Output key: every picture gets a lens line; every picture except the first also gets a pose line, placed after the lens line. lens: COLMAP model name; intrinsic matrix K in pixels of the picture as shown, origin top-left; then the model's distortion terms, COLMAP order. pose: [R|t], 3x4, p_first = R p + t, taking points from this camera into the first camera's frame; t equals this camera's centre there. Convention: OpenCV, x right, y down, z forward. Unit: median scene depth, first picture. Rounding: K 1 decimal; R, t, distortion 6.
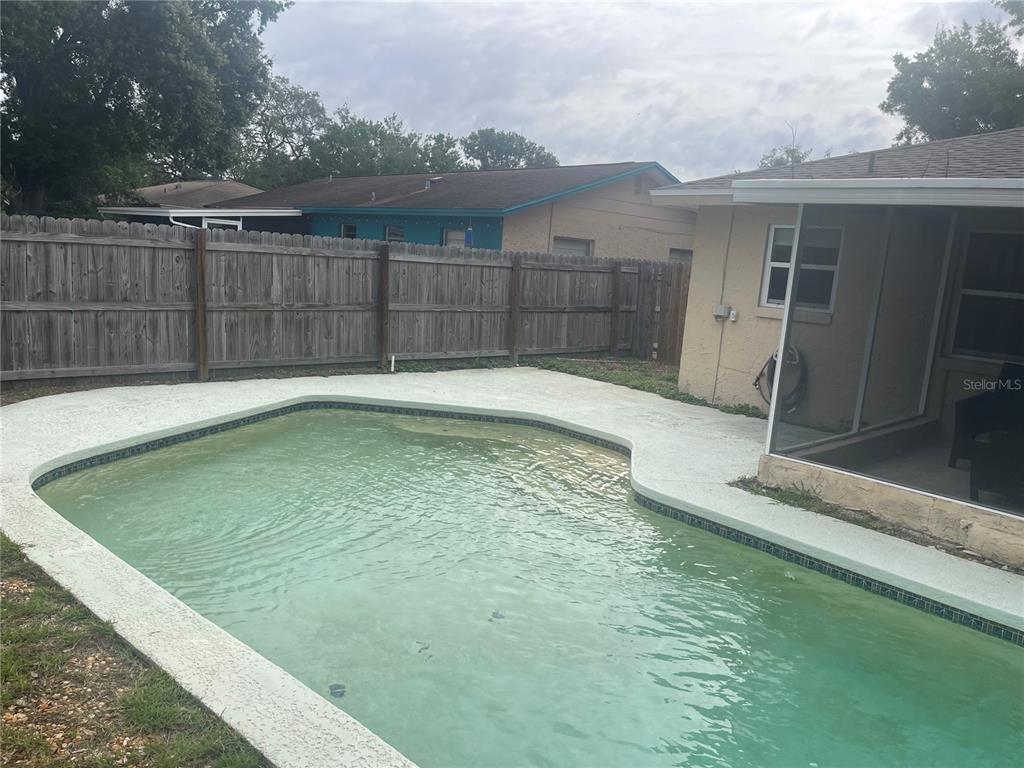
lens RADIAL K [[770.6, 0, 519.1], [0, 770.6, 387.3], [0, 0, 1]] dist [0.079433, -0.102088]
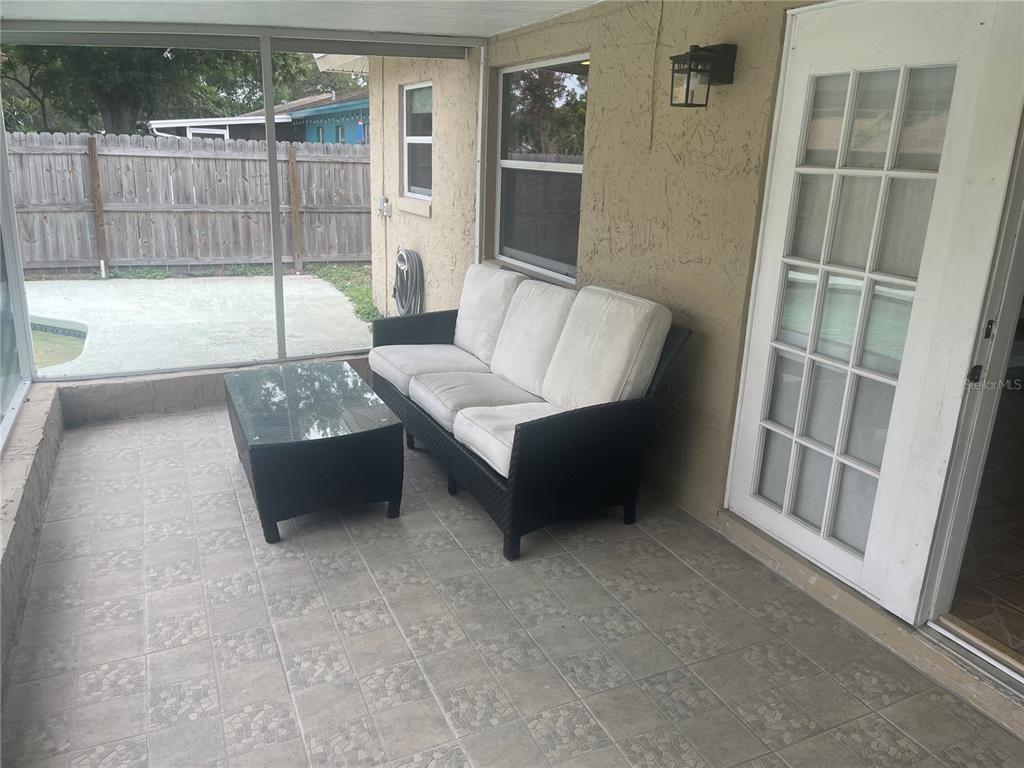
lens RADIAL K [[770.6, 0, 519.1], [0, 770.6, 387.3], [0, 0, 1]] dist [0.079433, -0.102088]
pose [[0.951092, 0.048997, -0.304997, 0.667346], [-0.016141, 0.993875, 0.109329, -0.000160], [0.308485, -0.099059, 0.946057, 0.276589]]
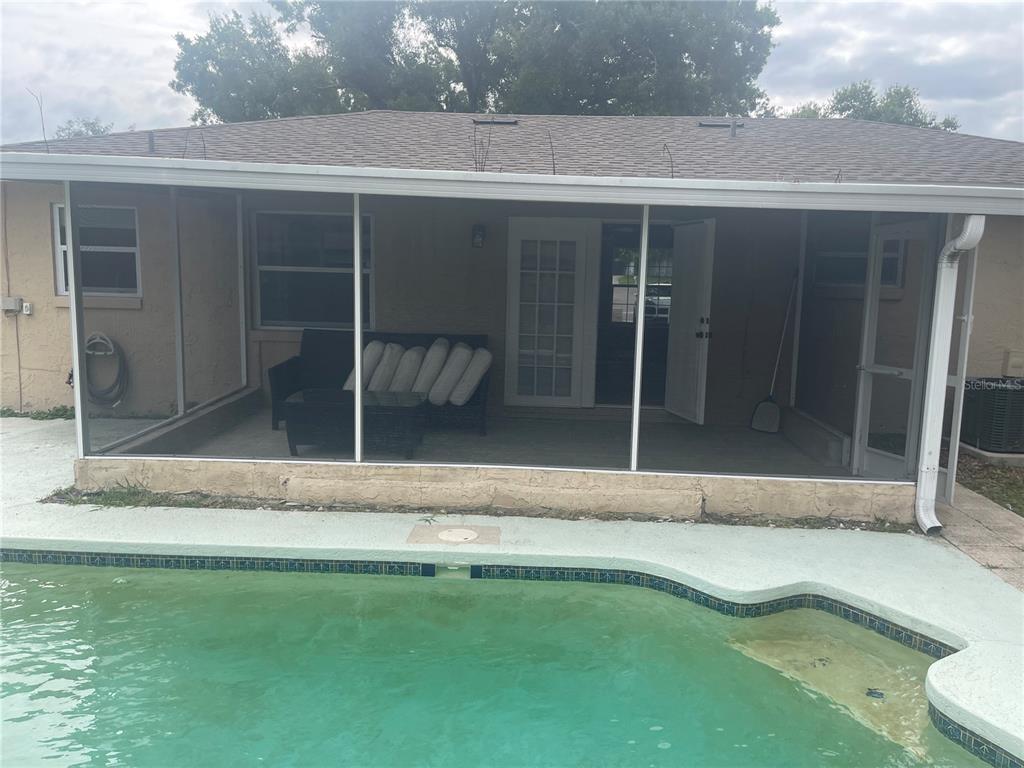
lens RADIAL K [[770.6, 0, 519.1], [0, 770.6, 387.3], [0, 0, 1]] dist [0.079433, -0.102088]
pose [[0.701085, -0.165474, 0.693612, 0.048795], [0.148725, 0.985243, 0.084720, 0.002954], [-0.697396, 0.043762, 0.715349, -0.010123]]
